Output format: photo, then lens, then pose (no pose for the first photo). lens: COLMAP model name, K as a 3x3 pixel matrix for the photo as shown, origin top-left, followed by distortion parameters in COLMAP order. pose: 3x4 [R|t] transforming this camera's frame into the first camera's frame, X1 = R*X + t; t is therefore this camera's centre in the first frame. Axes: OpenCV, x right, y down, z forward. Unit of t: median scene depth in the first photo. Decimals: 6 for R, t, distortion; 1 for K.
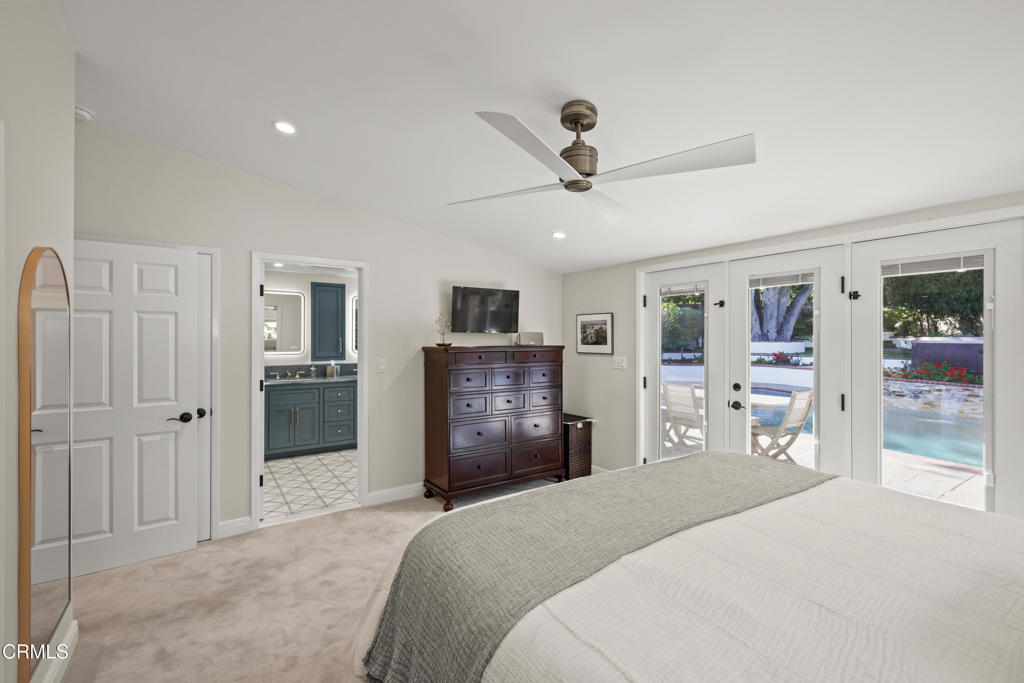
lens RADIAL K [[445.1, 0, 512.6], [0, 445.1, 341.8], [0, 0, 1]] dist [0.003822, -0.000486]
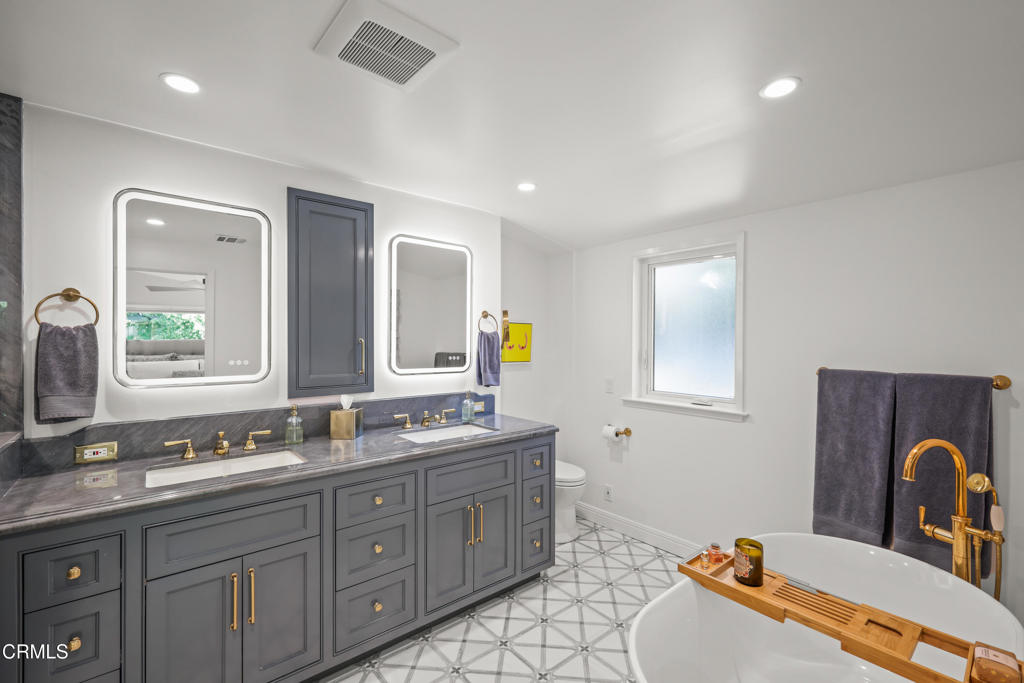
lens RADIAL K [[445.1, 0, 510.3], [0, 445.1, 343.4], [0, 0, 1]] dist [0.003822, -0.000486]
pose [[0.995631, -0.000636, 0.093374, -0.300834], [-0.000073, 0.999971, 0.007589, -0.005868], [-0.093376, -0.007562, 0.995602, 0.609081]]
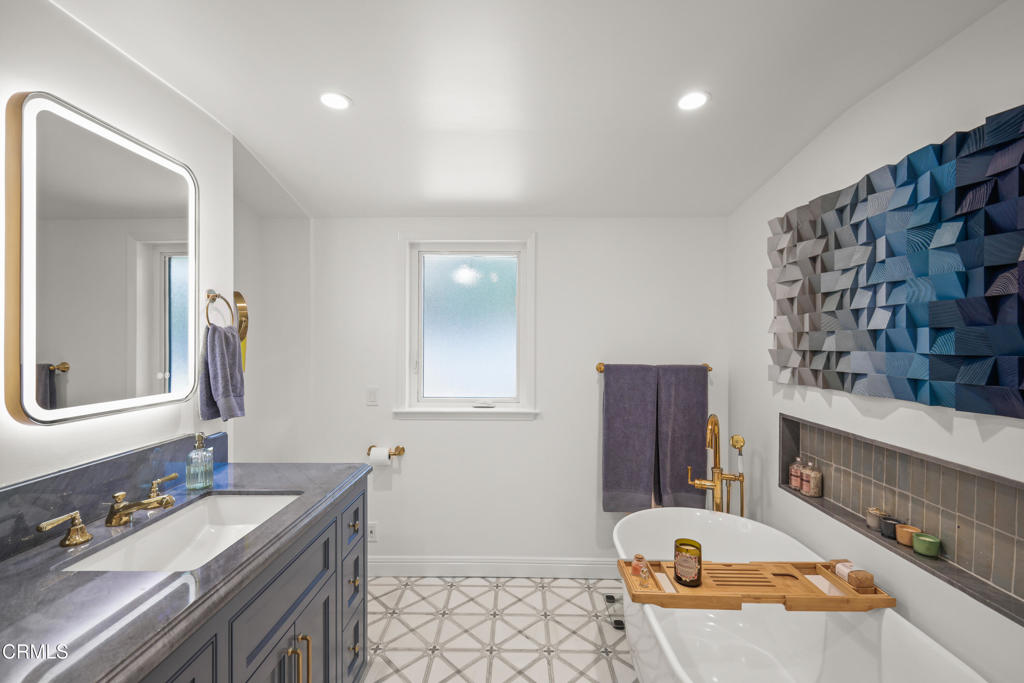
lens RADIAL K [[445.1, 0, 514.4], [0, 445.1, 342.7], [0, 0, 1]] dist [0.003822, -0.000486]
pose [[0.578429, -0.009967, 0.815672, -0.405431], [0.001171, 0.999934, 0.011388, -0.007258], [-0.815732, -0.005632, 0.578403, 0.784704]]
